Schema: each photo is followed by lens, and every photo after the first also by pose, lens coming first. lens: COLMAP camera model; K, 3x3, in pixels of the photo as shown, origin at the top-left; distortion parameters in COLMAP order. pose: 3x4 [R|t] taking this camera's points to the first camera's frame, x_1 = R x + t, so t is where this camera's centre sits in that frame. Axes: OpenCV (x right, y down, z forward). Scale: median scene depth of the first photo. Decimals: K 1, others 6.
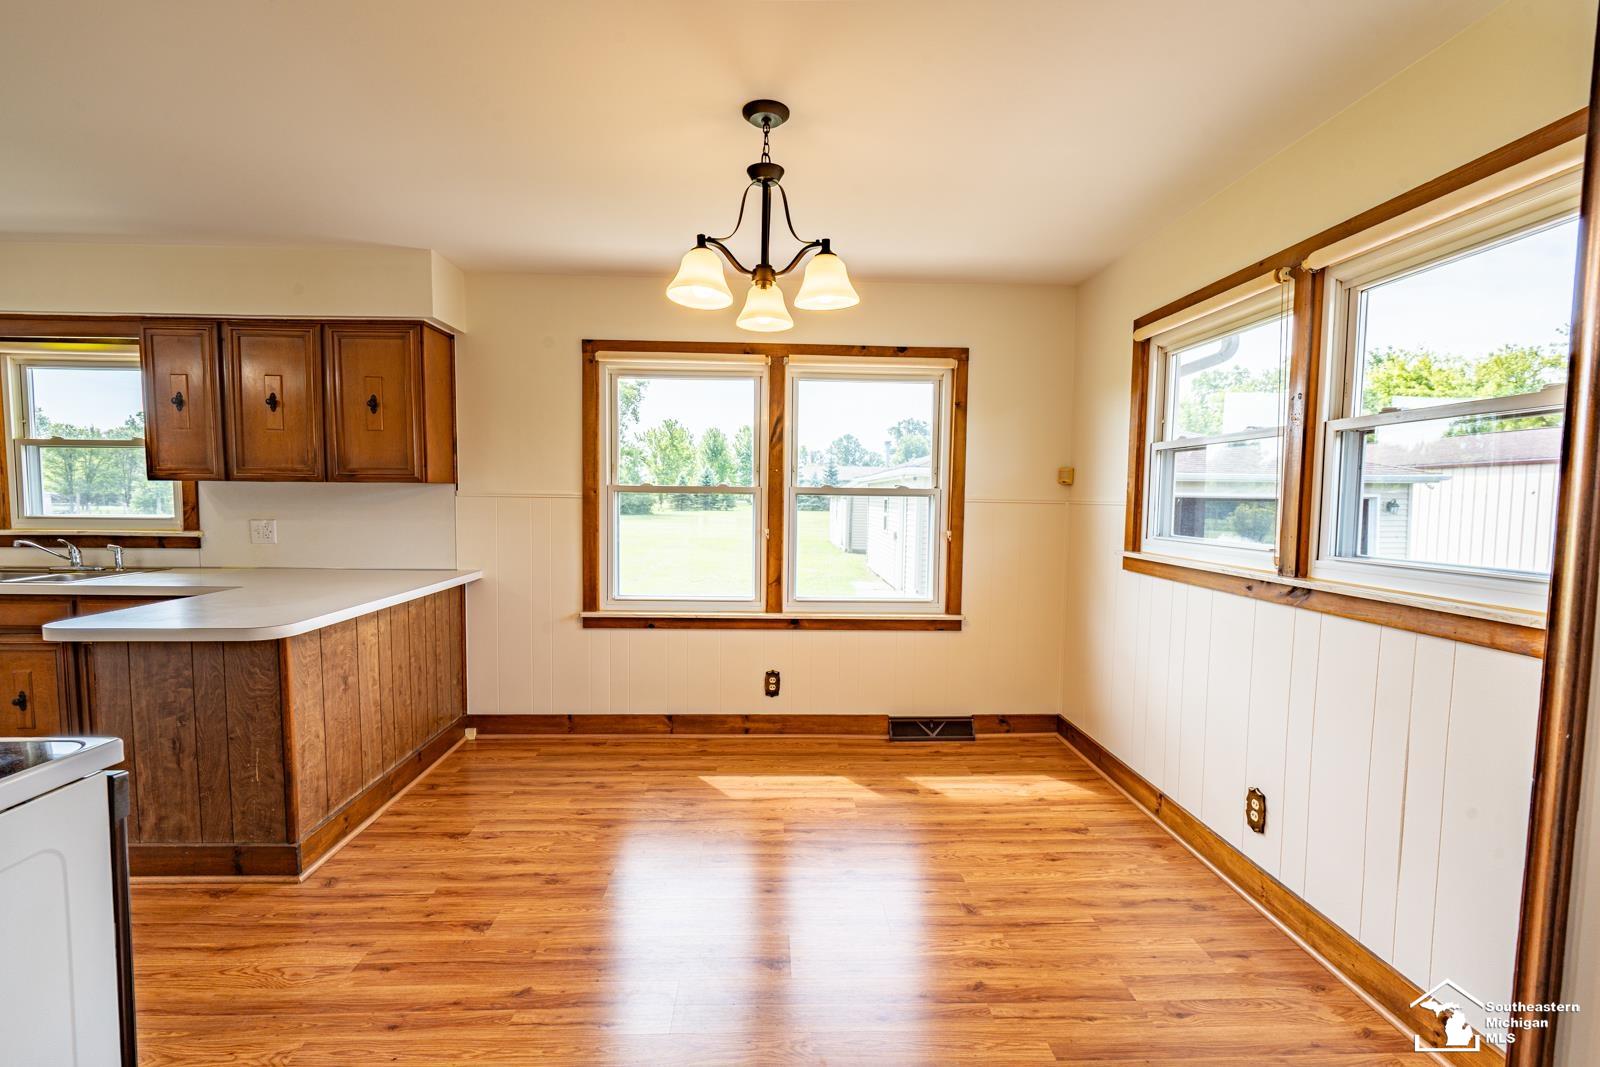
lens RADIAL K [[714.2, 0, 800.0], [0, 714.2, 533.5], [0, 0, 1]] dist [-0.000193, -0.000055]
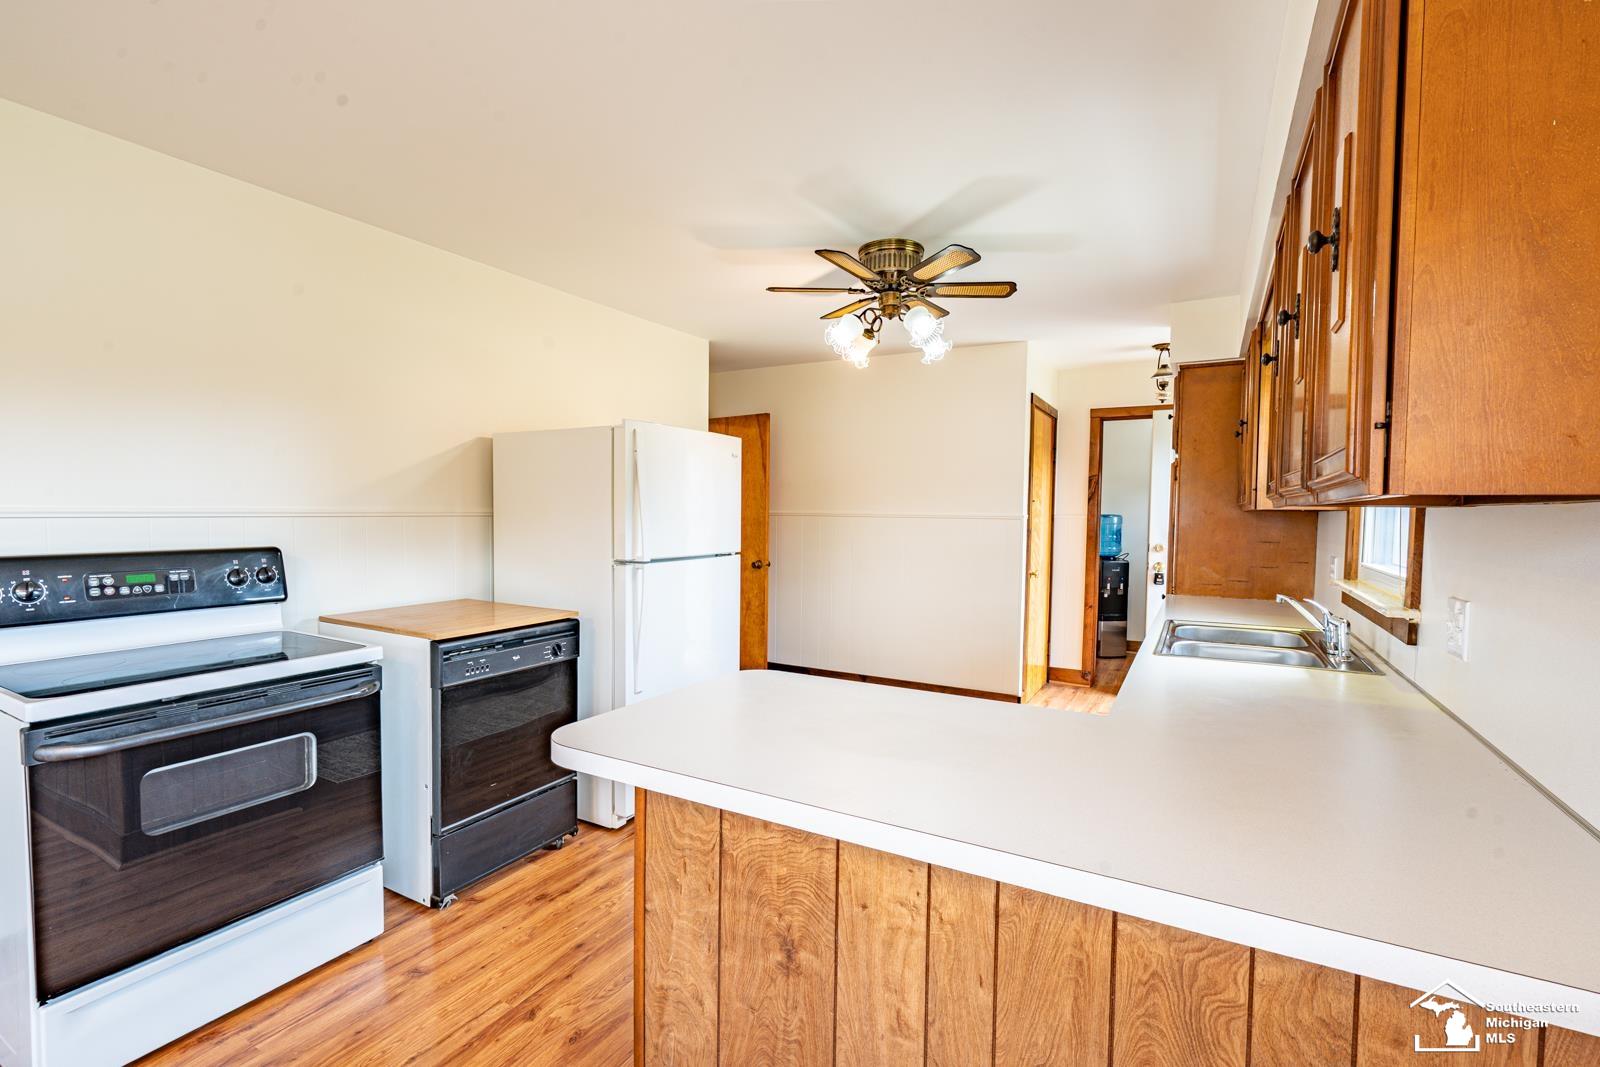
lens RADIAL K [[714.2, 0, 800.0], [0, 714.2, 533.5], [0, 0, 1]] dist [-0.000193, -0.000055]
pose [[-0.533297, 0.011389, -0.845851, -0.277707], [-0.065205, 0.996381, 0.054527, -0.080536], [0.843411, 0.084233, -0.530624, 1.273988]]
